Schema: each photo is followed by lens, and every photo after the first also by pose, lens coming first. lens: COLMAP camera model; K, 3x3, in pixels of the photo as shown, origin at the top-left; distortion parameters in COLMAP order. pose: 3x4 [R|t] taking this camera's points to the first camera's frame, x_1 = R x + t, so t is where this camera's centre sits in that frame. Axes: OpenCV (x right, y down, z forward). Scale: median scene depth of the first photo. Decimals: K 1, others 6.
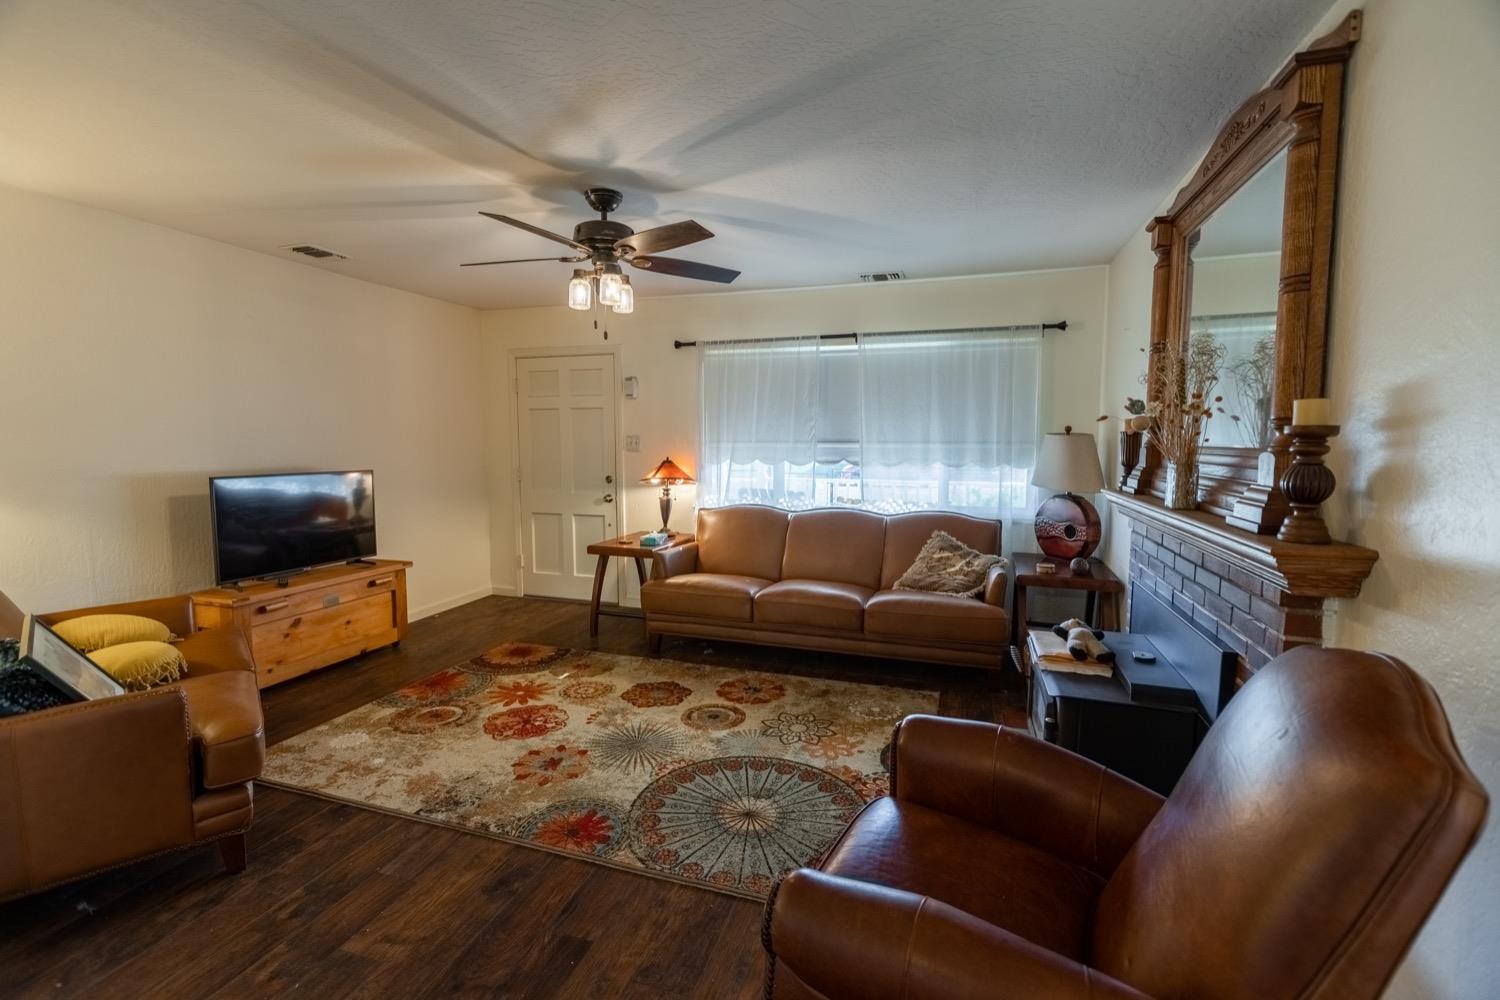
lens RADIAL K [[668.1, 0, 745.6], [0, 668.1, 498.0], [0, 0, 1]] dist [0.002087, -0.001385]
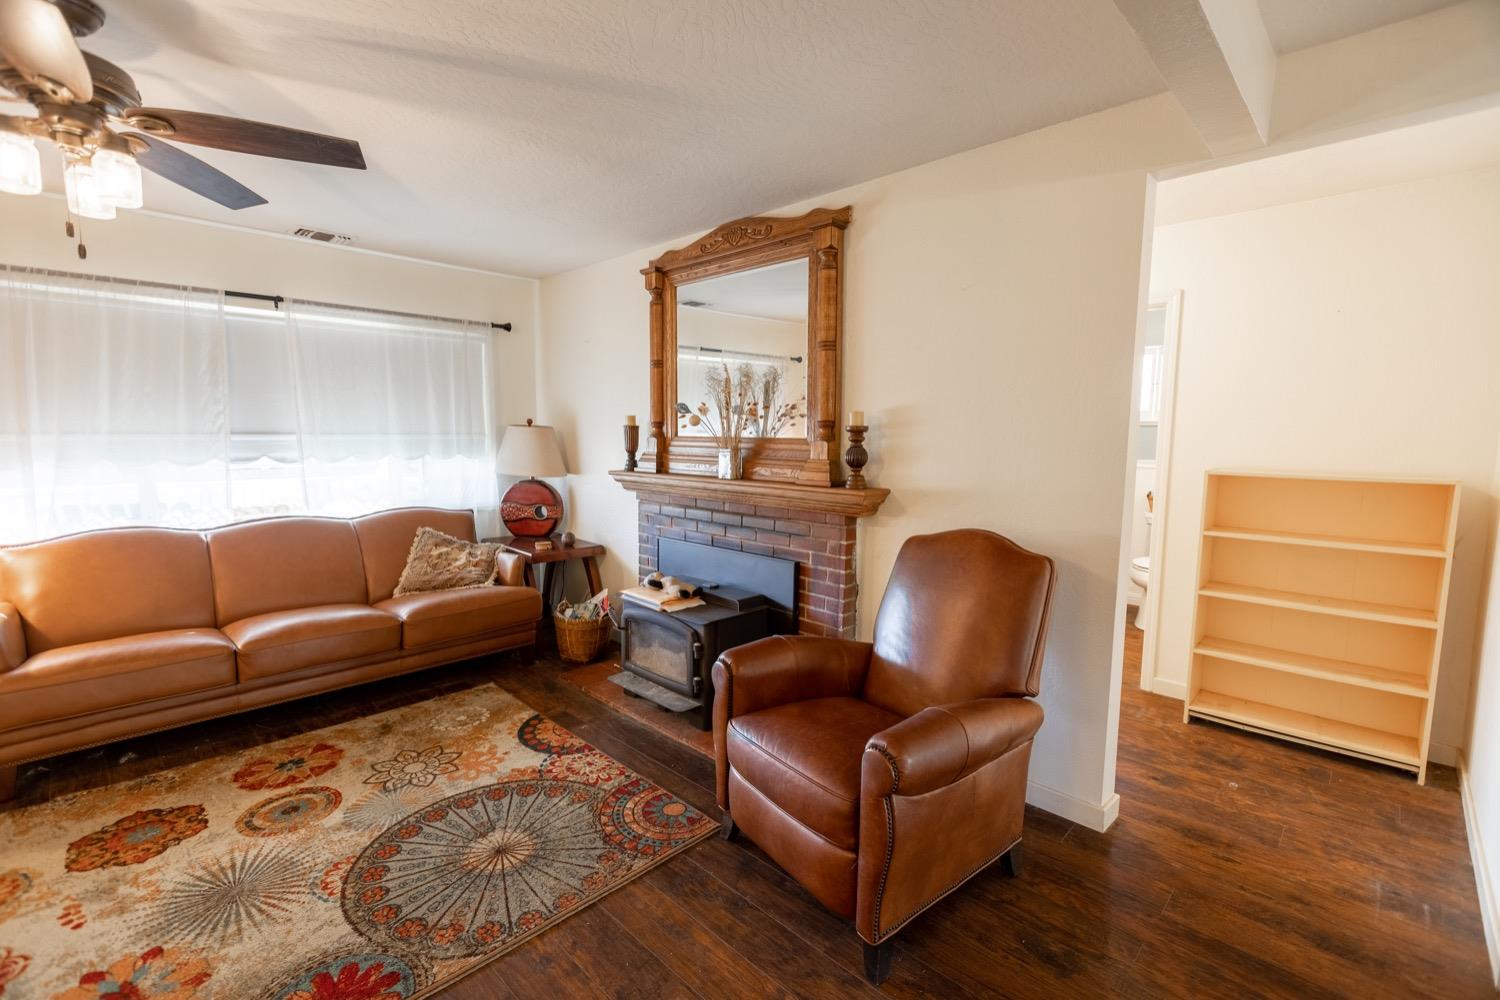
lens RADIAL K [[668.1, 0, 750.1], [0, 668.1, 499.8], [0, 0, 1]] dist [0.002087, -0.001385]
pose [[0.436198, -0.091174, 0.895220, -0.414523], [0.073840, 0.995125, 0.065370, -0.020119], [-0.896816, 0.037588, 0.440804, 0.194174]]
